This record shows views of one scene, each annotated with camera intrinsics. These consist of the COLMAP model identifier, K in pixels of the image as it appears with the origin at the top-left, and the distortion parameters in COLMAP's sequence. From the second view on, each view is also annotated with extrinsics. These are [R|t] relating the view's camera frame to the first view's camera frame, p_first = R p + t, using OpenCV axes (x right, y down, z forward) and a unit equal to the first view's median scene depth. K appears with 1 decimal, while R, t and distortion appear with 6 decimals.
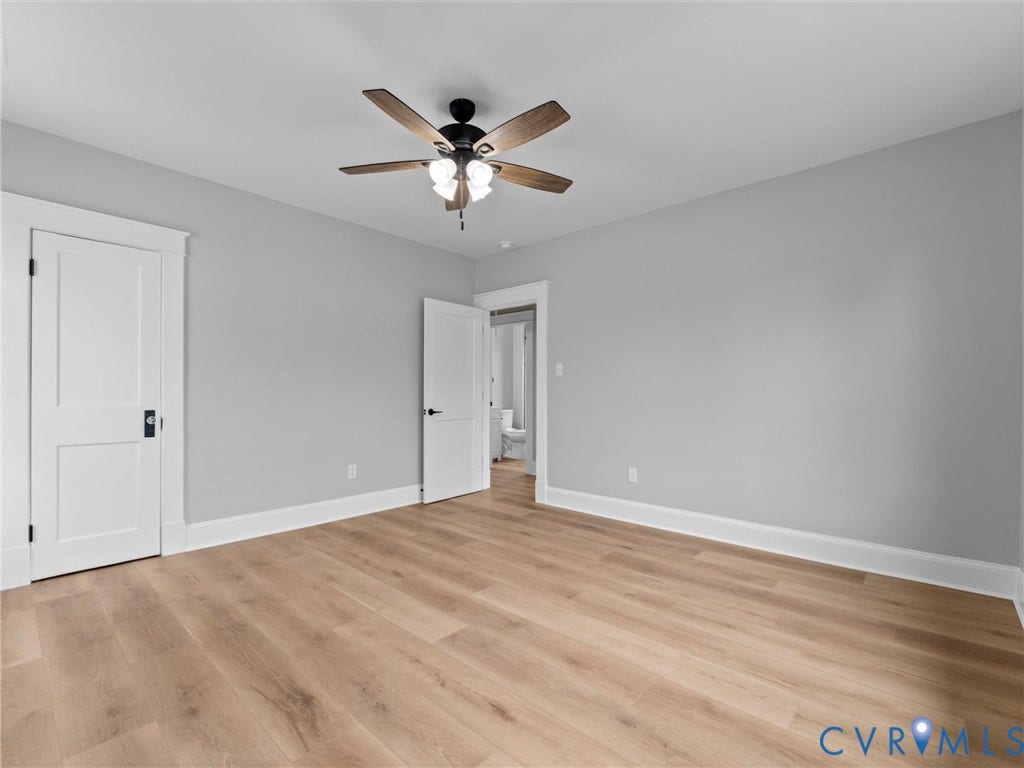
lens RADIAL K [[462.6, 0, 509.5], [0, 462.6, 382.4], [0, 0, 1]] dist [-0.002468, -0.000178]
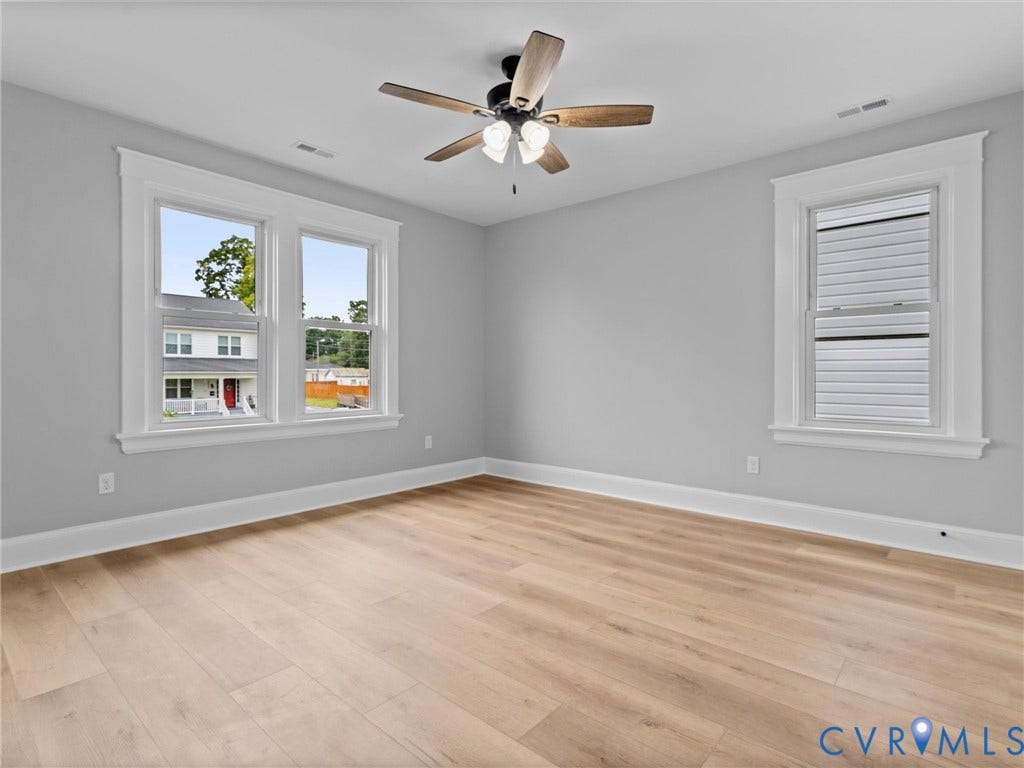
lens RADIAL K [[462.6, 0, 509.5], [0, 462.6, 382.4], [0, 0, 1]] dist [-0.002468, -0.000178]
pose [[-0.999725, -0.002184, -0.023333, -0.072966], [-0.002032, 0.999977, -0.006546, 0.065617], [0.023347, -0.006496, -0.999706, 2.014094]]
